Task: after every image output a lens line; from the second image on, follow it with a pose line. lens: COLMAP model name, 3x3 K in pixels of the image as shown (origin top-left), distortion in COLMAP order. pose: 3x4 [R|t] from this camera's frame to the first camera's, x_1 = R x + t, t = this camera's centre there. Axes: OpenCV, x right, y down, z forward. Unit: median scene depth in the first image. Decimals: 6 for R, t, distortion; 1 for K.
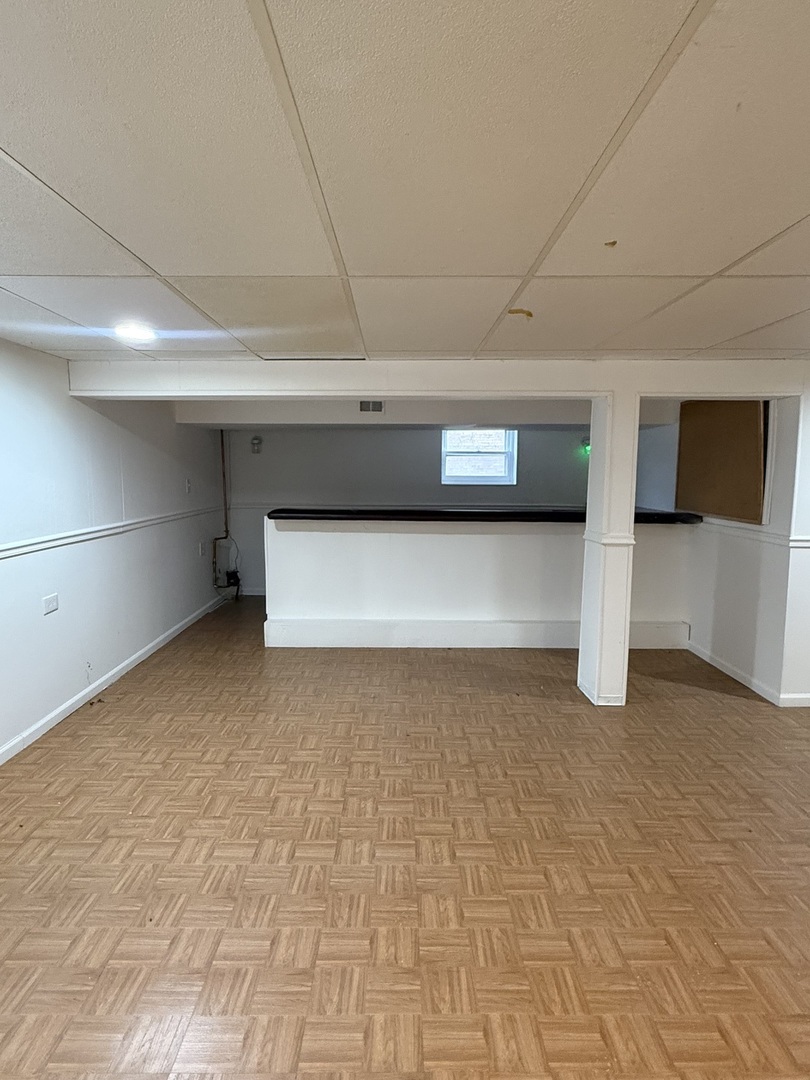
lens RADIAL K [[596.5, 0, 405.4], [0, 596.5, 540.6], [0, 0, 1]] dist [0.002037, -0.000205]
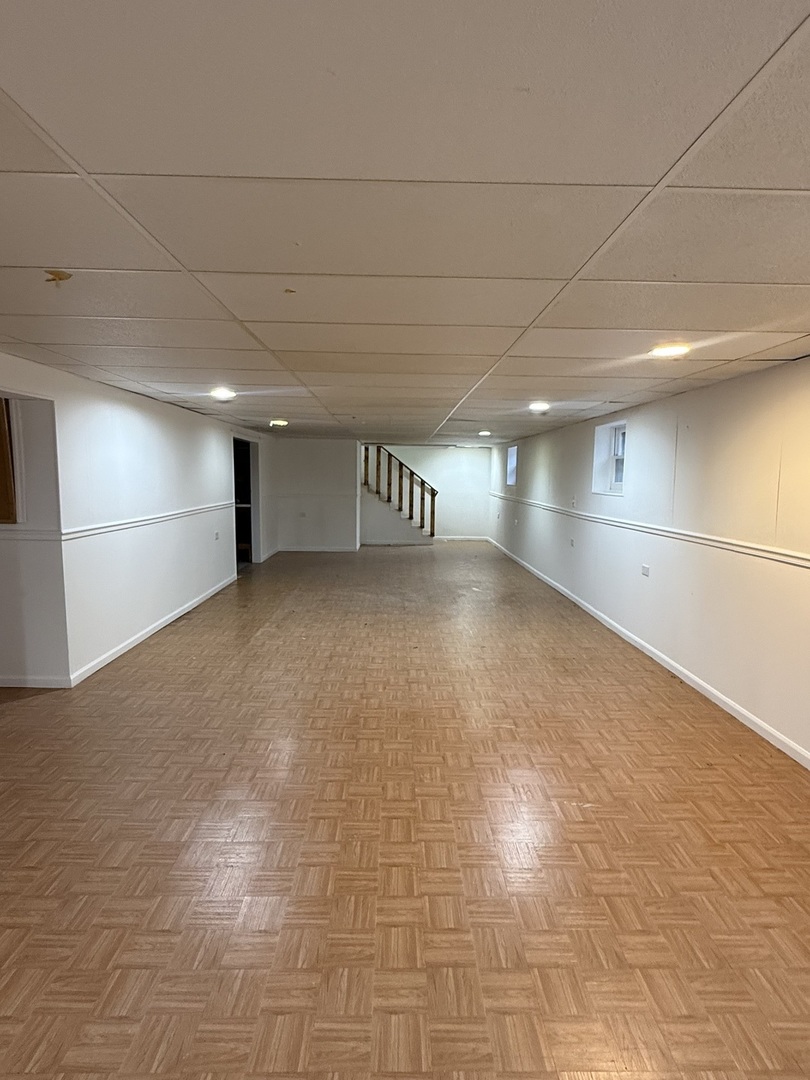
lens RADIAL K [[596.5, 0, 403.3], [0, 596.5, 539.2], [0, 0, 1]] dist [0.002037, -0.000205]
pose [[-0.006964, -0.113802, 0.993479, -0.889272], [0.101359, 0.988306, 0.113920, -0.105237], [-0.994826, 0.101491, 0.004653, 0.775089]]
